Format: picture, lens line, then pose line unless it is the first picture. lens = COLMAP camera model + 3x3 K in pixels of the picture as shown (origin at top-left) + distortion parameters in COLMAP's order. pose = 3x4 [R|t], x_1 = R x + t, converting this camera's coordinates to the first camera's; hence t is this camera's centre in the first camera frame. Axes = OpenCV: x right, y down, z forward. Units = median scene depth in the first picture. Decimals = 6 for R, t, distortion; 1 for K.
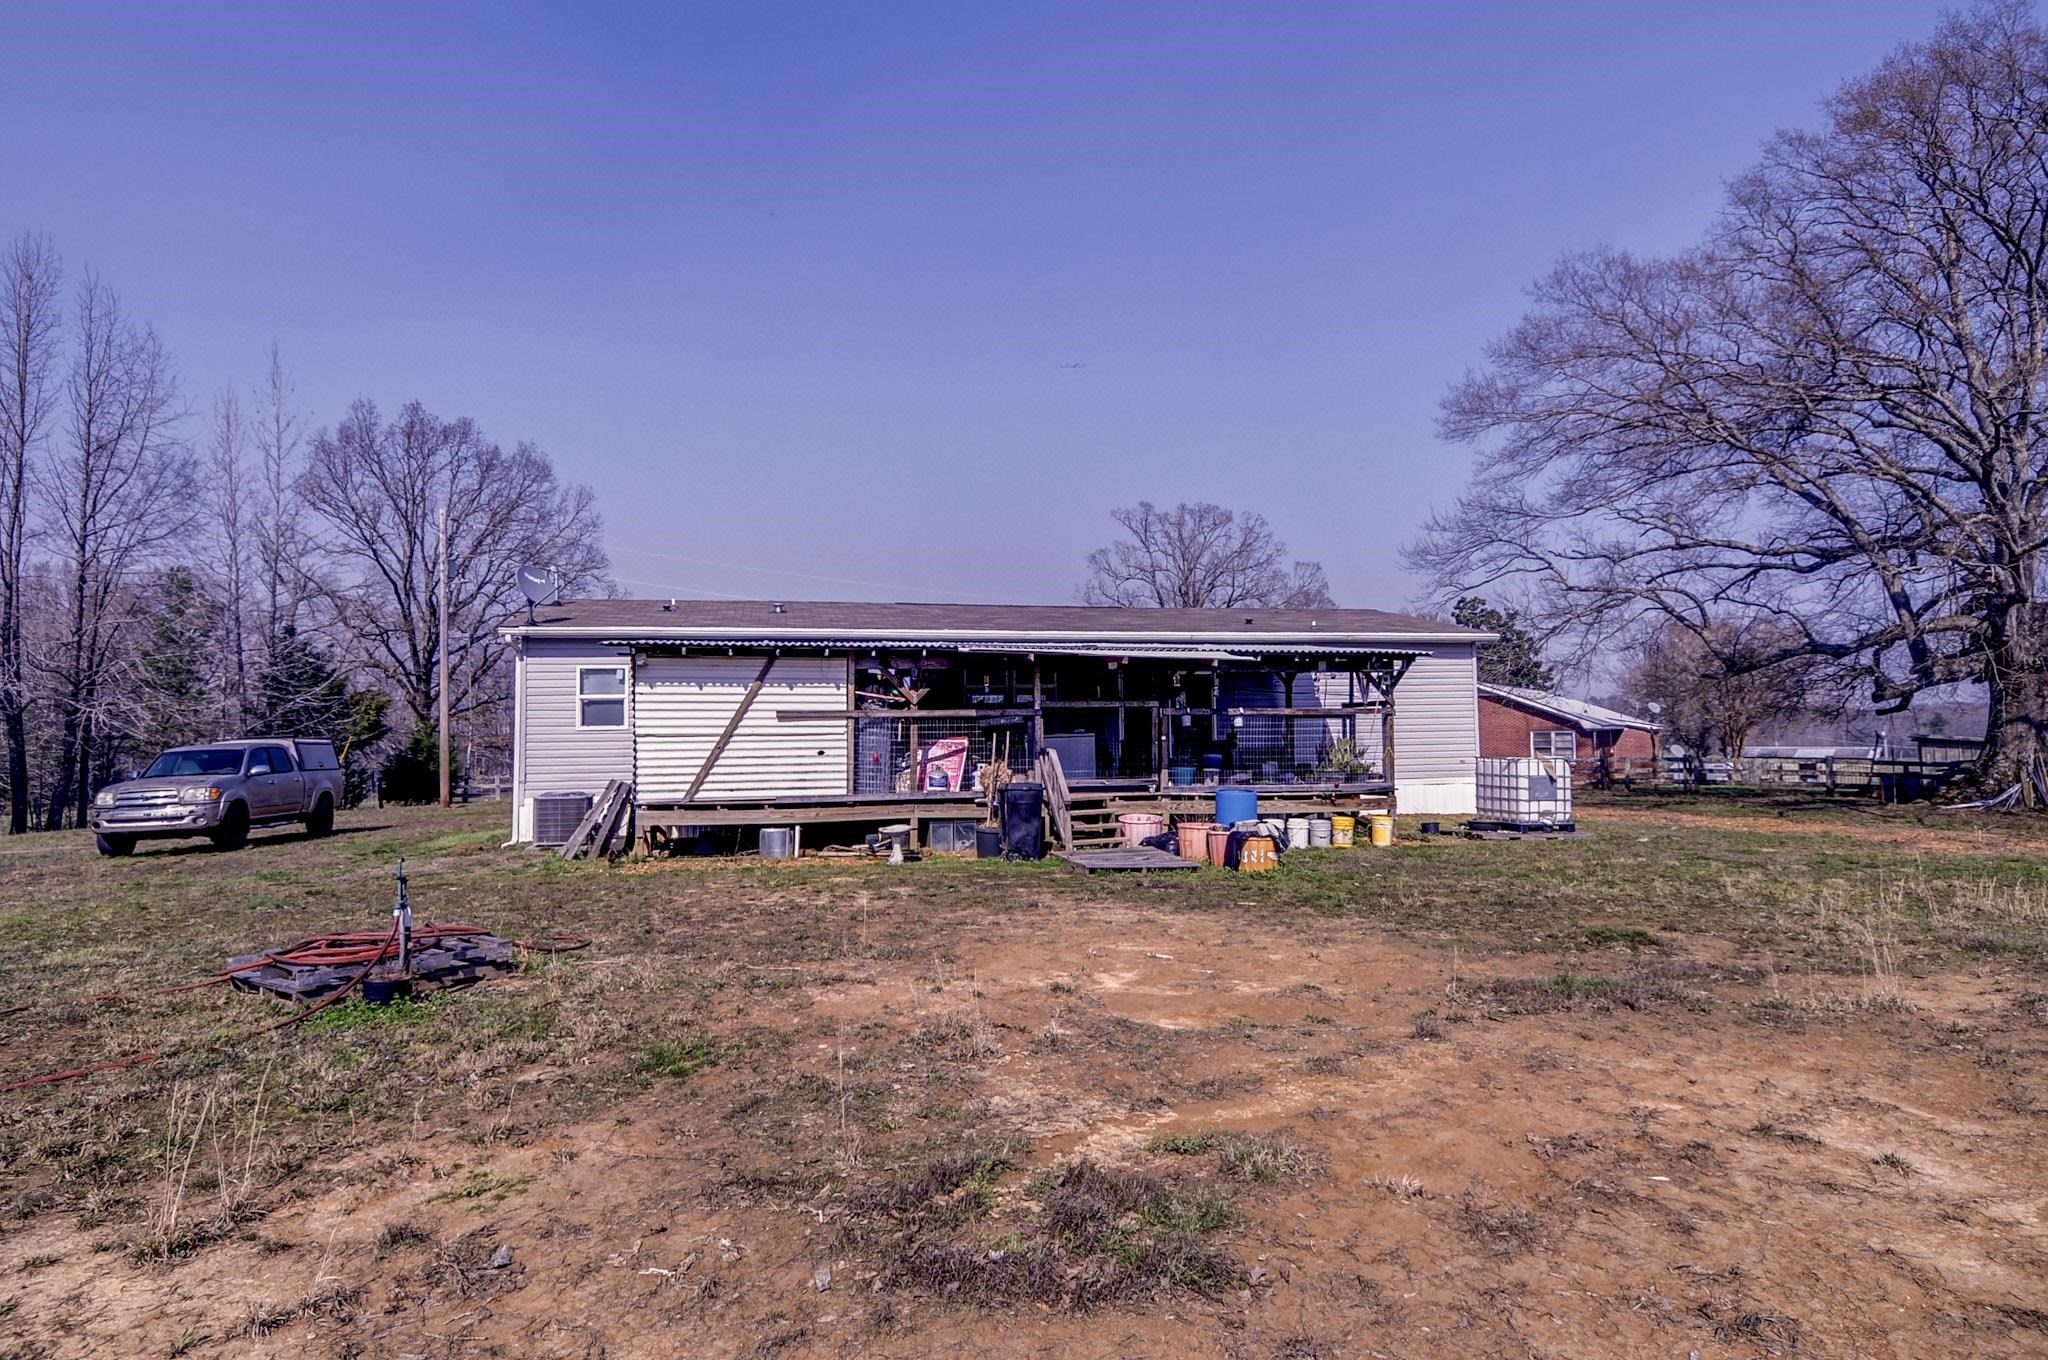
lens RADIAL K [[1087.5, 0, 1021.2], [0, 1087.5, 699.3], [0, 0, 1]] dist [0.043878, -0.048368]
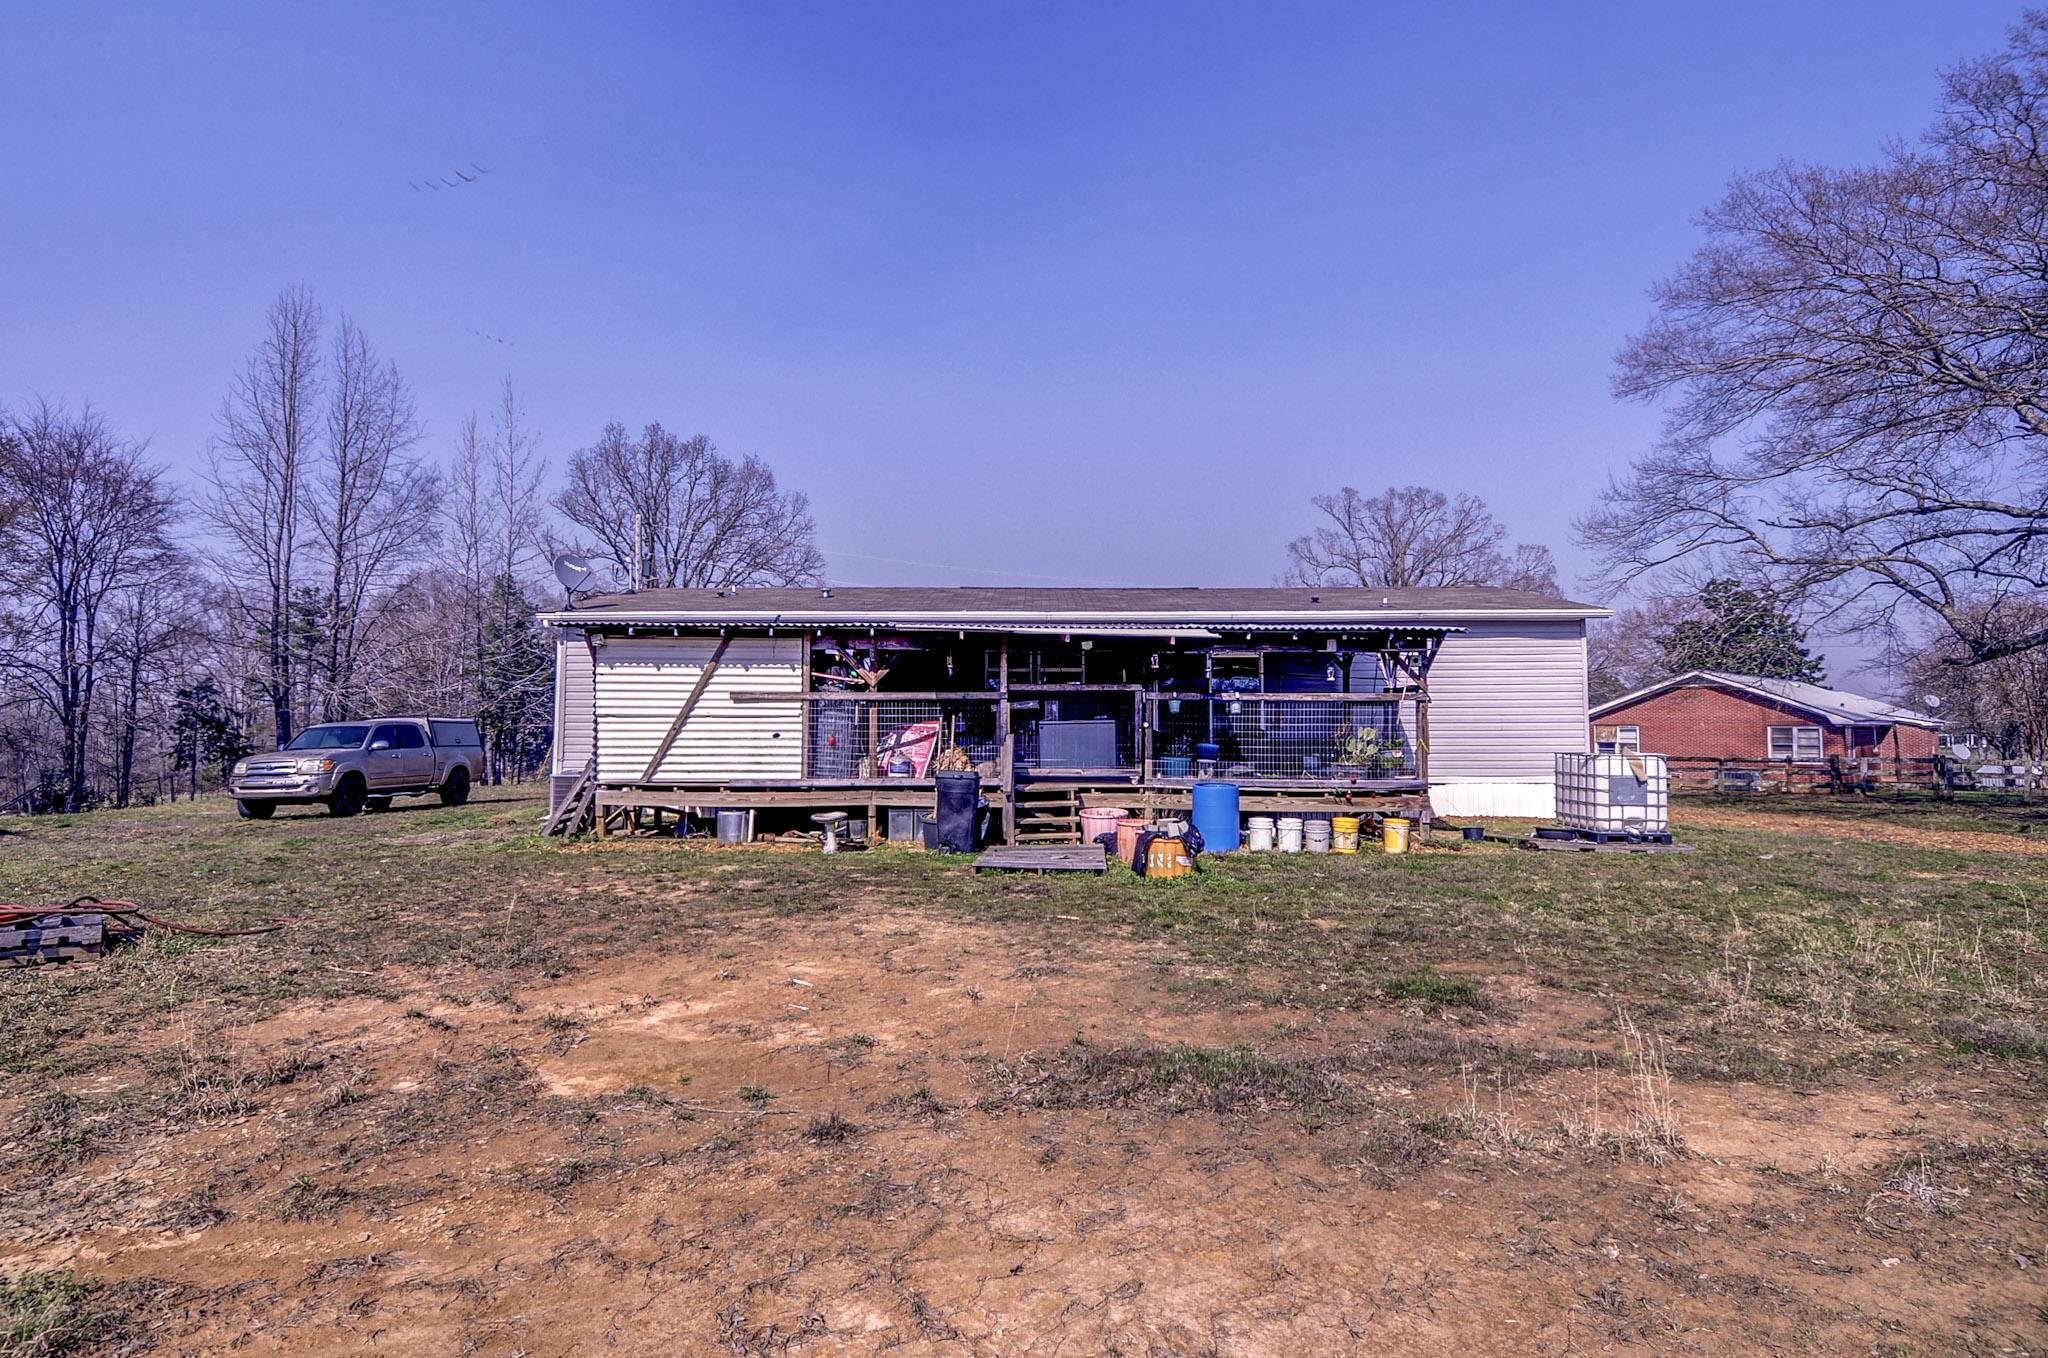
lens RADIAL K [[1042.5, 0, 1027.5], [0, 1042.5, 676.8], [0, 0, 1]] dist [0.042801, -0.046742]
pose [[0.975687, 0.001680, -0.219164, 0.216930], [-0.004436, 0.999917, -0.012083, 0.006109], [0.219125, 0.012761, 0.975613, 0.121604]]
